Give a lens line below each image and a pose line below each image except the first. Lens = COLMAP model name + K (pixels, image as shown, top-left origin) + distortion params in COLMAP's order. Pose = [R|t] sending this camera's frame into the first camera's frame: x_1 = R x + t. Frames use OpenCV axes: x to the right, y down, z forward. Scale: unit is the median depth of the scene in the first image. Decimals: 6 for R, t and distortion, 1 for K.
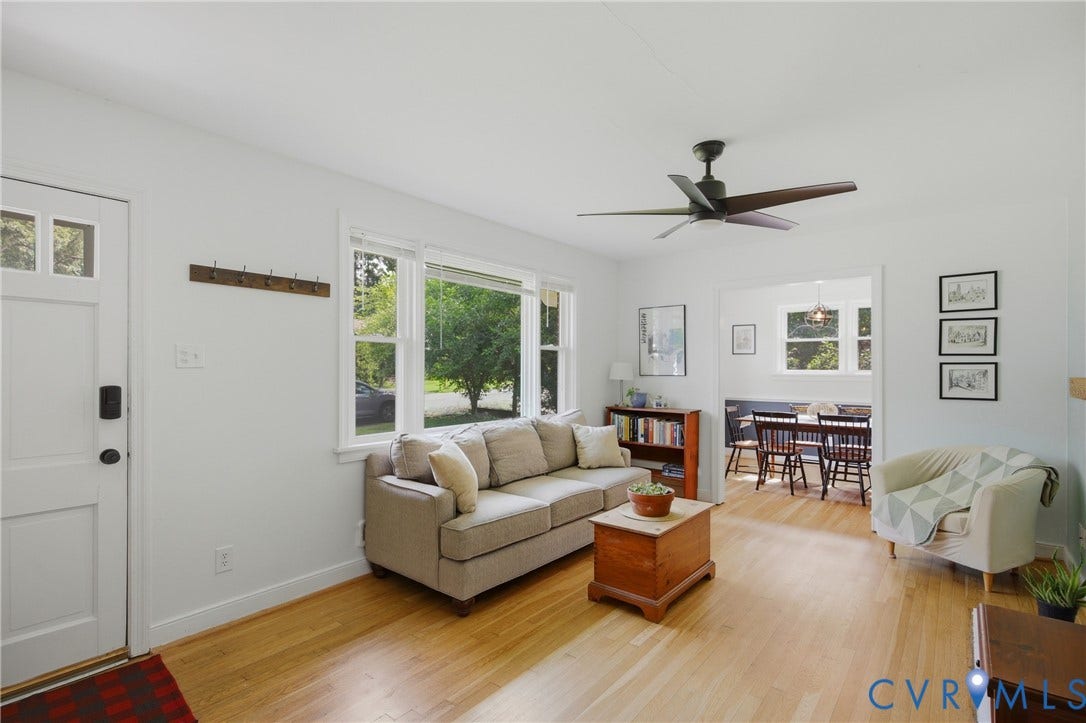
lens RADIAL K [[534.2, 0, 547.6], [0, 534.2, 363.1], [0, 0, 1]] dist [0.002223, 0.000005]
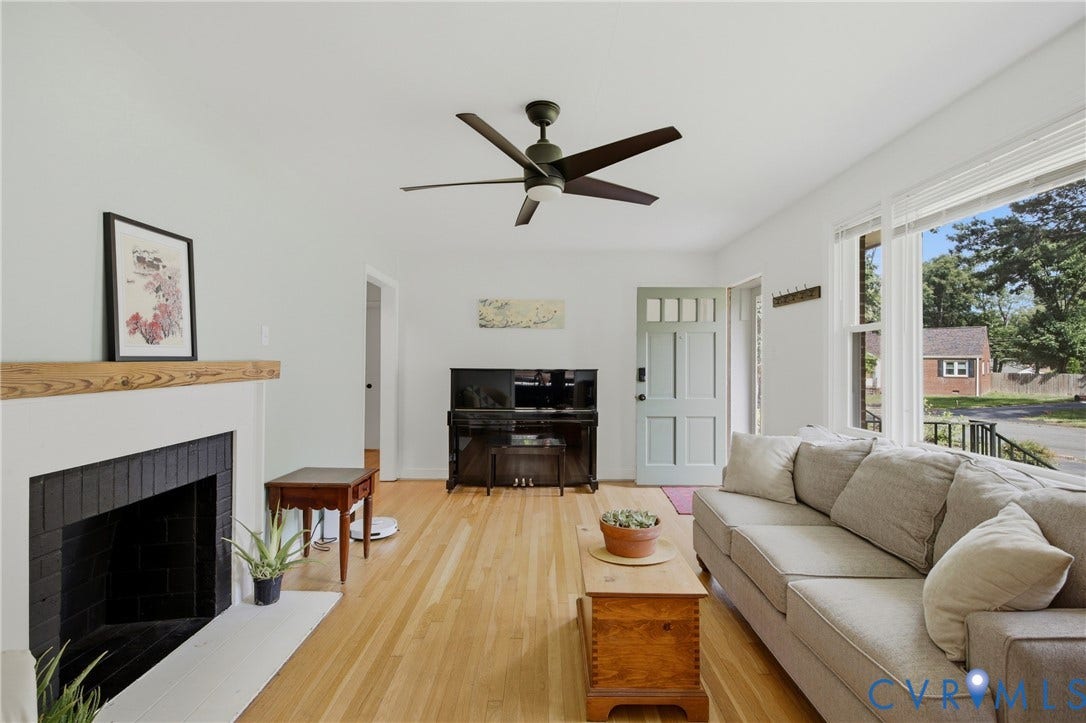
lens RADIAL K [[534.2, 0, 547.6], [0, 534.2, 363.1], [0, 0, 1]] dist [0.002223, 0.000005]
pose [[-0.758973, -0.001881, -0.651120, 0.494363], [0.001447, 0.999988, -0.004576, 0.016355], [0.651121, -0.004416, -0.758961, 0.946289]]
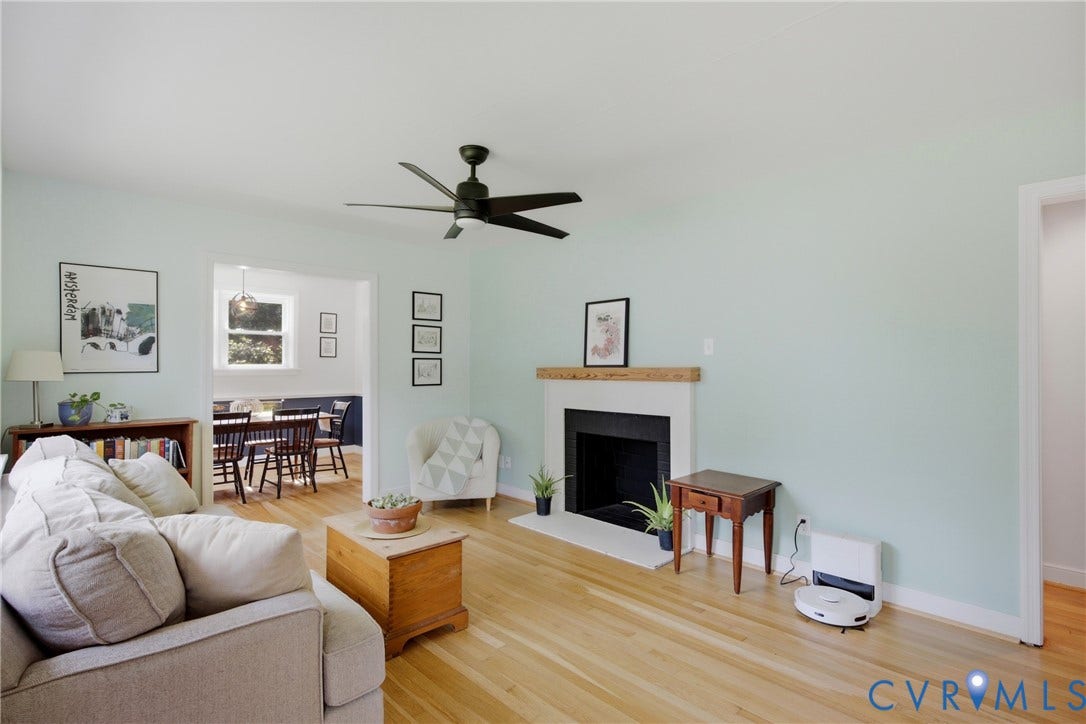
lens RADIAL K [[534.2, 0, 547.6], [0, 534.2, 363.6], [0, 0, 1]] dist [0.002223, 0.000005]
pose [[0.102941, 0.000961, 0.994687, -0.404592], [-0.009933, 0.999951, 0.000062, 0.007319], [-0.994638, -0.009887, 0.102946, 0.421472]]
